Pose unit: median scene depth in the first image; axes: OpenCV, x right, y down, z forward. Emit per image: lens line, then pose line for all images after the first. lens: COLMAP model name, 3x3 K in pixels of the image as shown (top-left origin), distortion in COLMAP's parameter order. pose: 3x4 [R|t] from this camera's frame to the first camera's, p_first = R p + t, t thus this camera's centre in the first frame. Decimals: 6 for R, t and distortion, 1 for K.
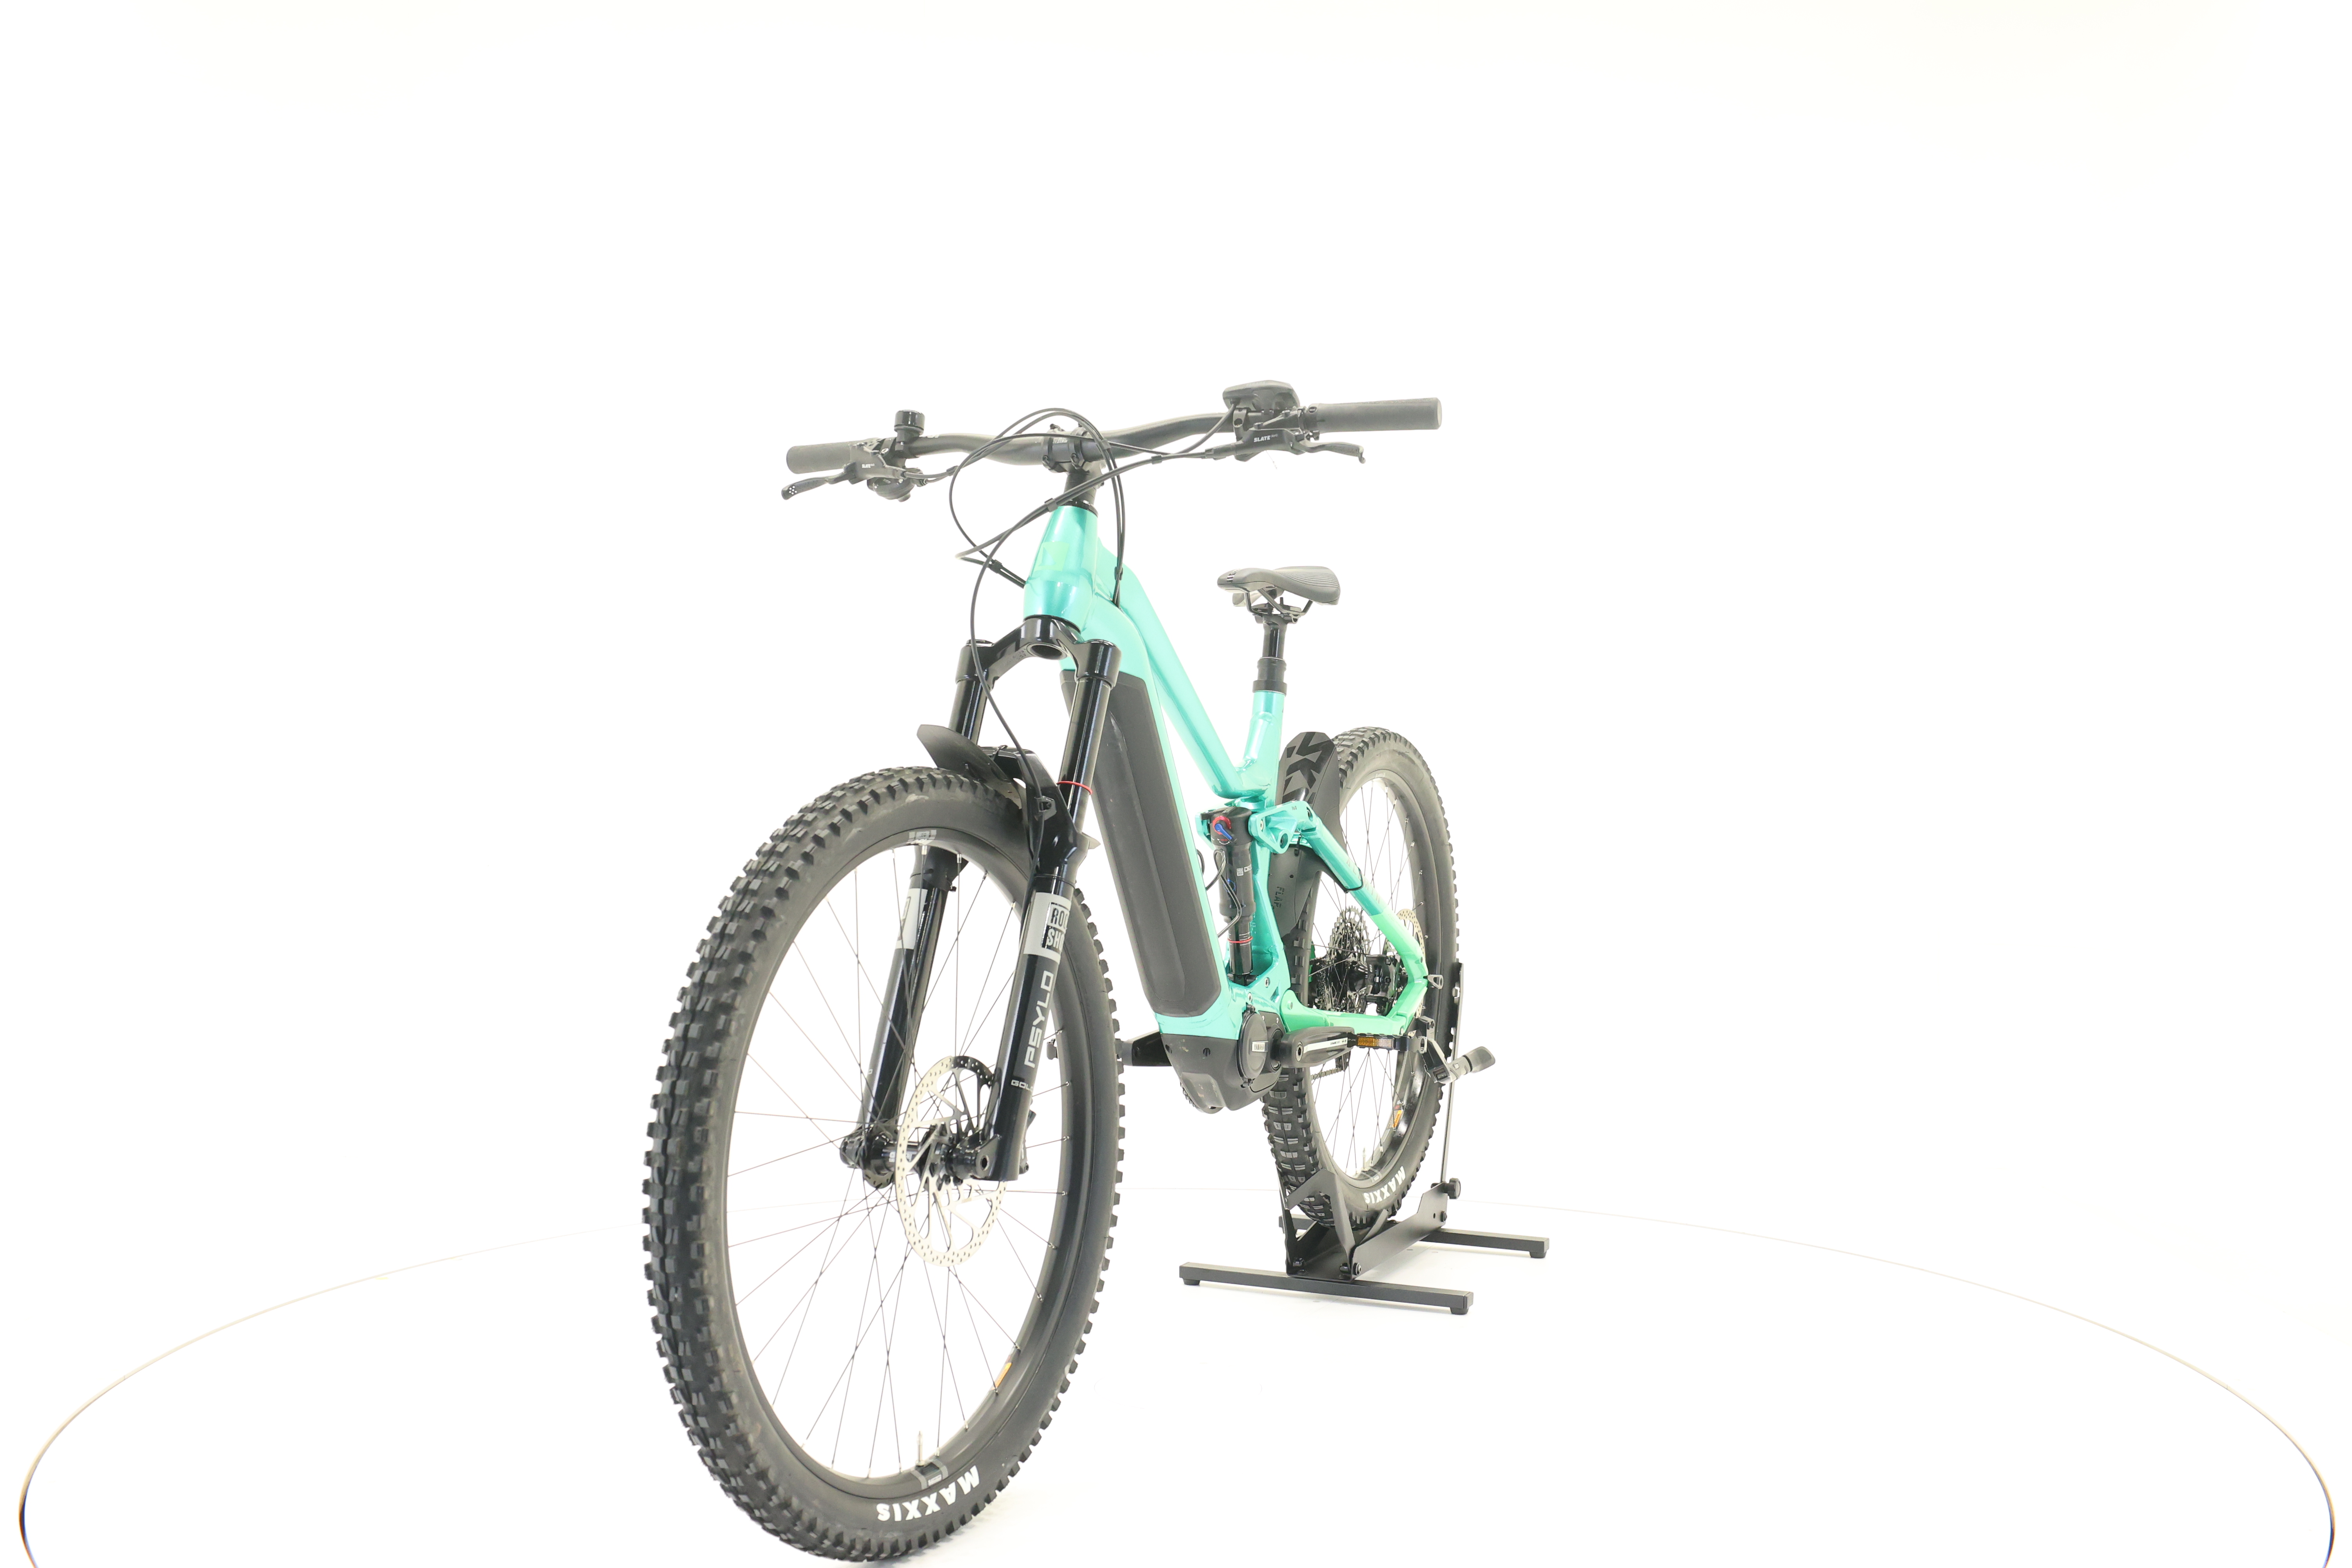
lens RADIAL K [[2503.8, 0, 1167.1], [0, 2503.8, 786.4], [0, 0, 1]] dist [-0.015193, 0.000000]
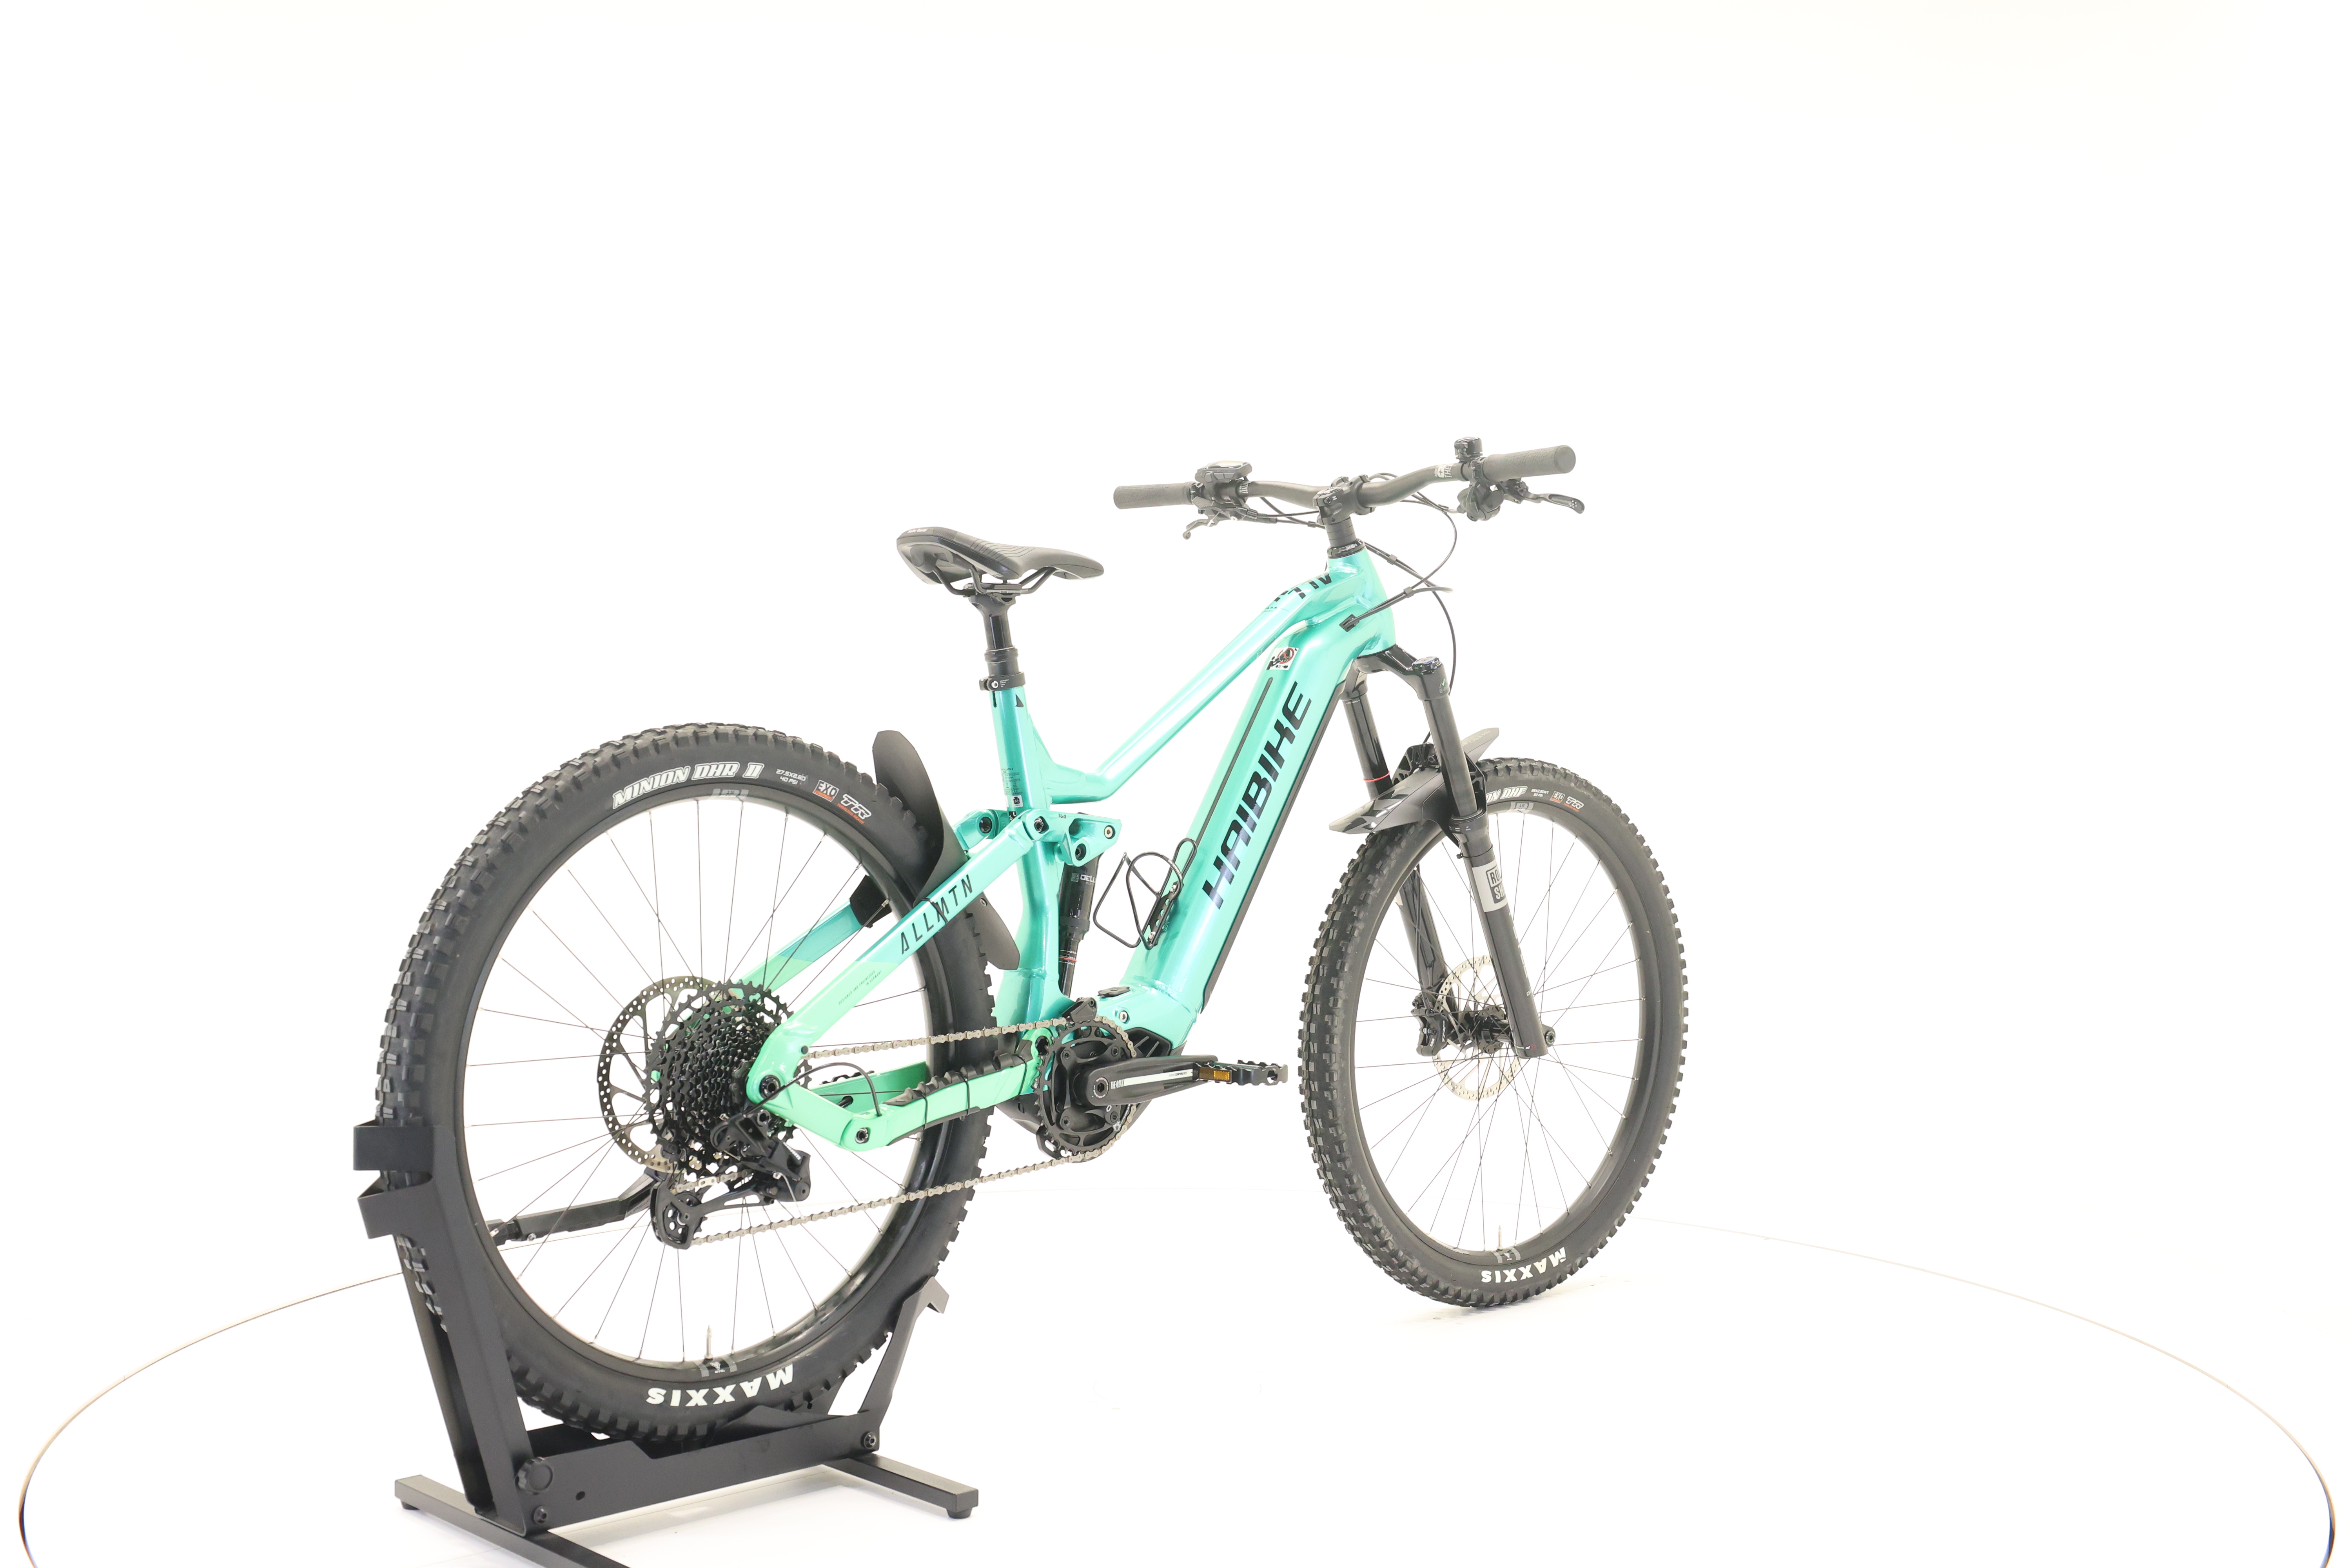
lens RADIAL K [[2503.8, 0, 1169.9], [0, 2503.8, 777.3], [0, 0, 1]] dist [-0.015193, 0.000000]
pose [[-0.930625, -0.013548, 0.365724, -0.399242], [0.002031, 0.999108, 0.042179, -0.051468], [-0.365969, 0.039995, -0.929767, 2.159300]]
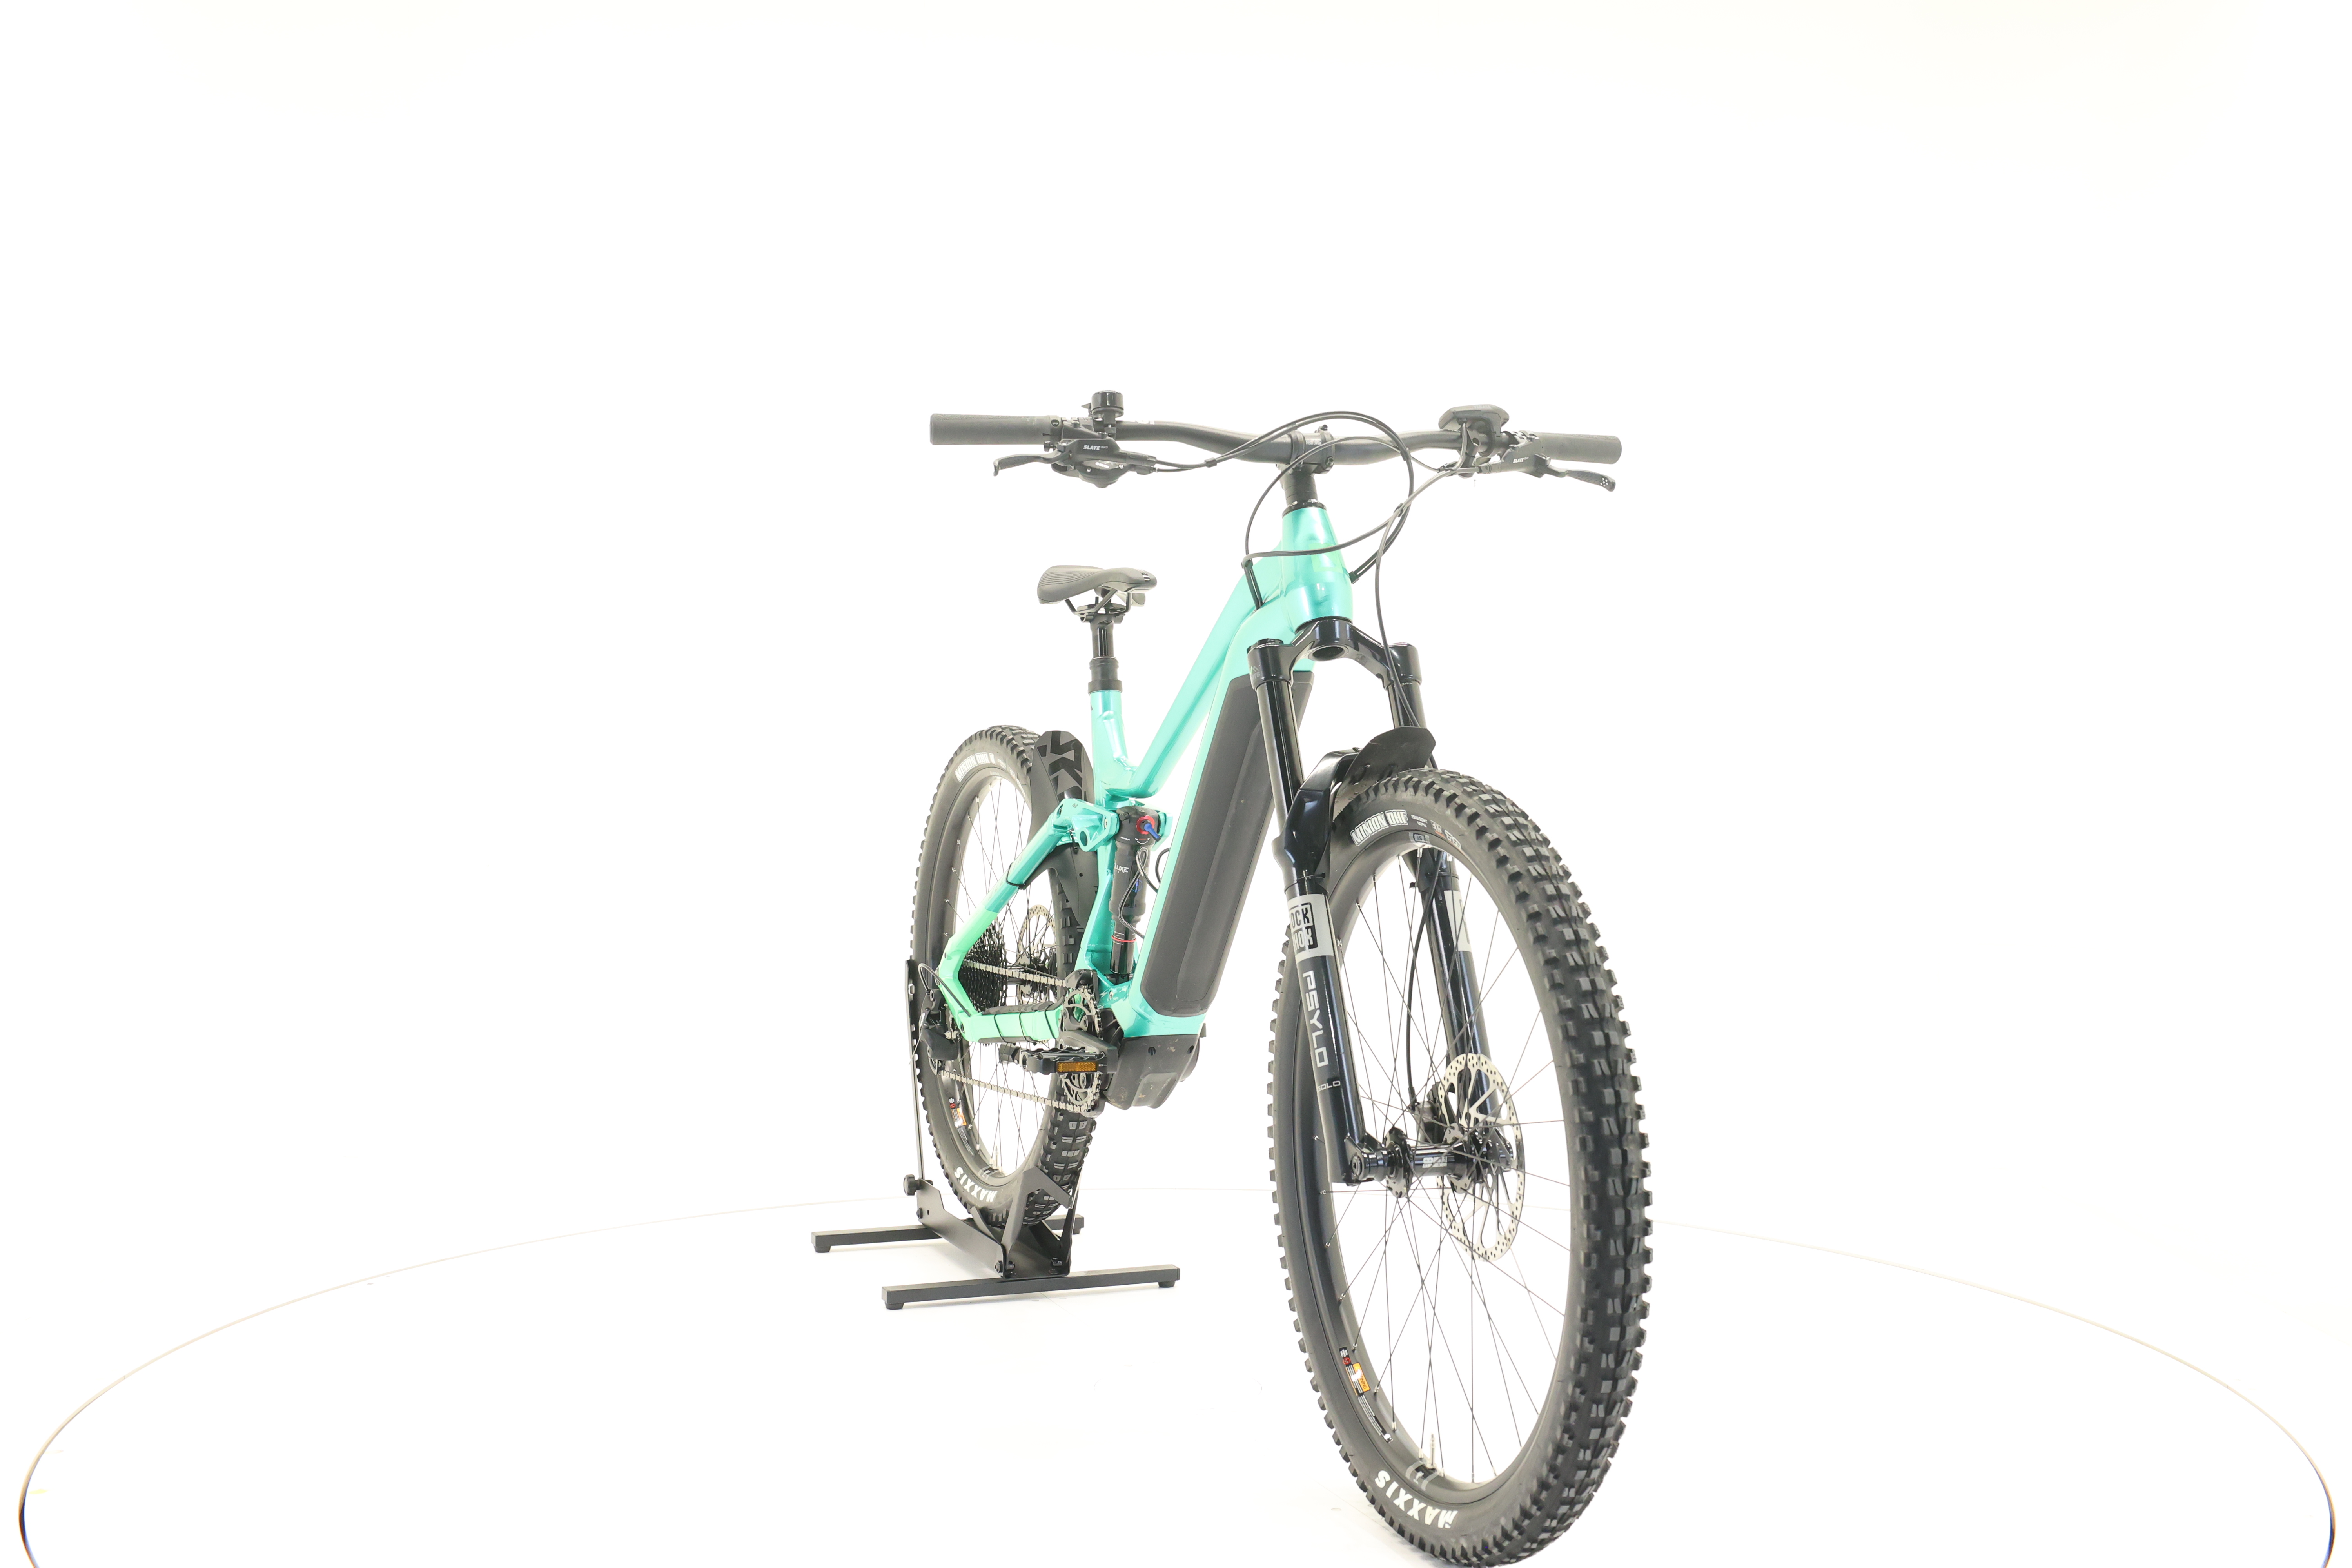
lens RADIAL K [[2503.8, 0, 1164.3], [0, 2503.8, 795.0], [0, 0, 1]] dist [-0.015193, 0.000000]
pose [[0.690149, -0.020232, 0.723384, -0.807434], [0.015570, 0.999793, 0.013108, -0.011107], [-0.723499, 0.002217, 0.690322, 0.351217]]
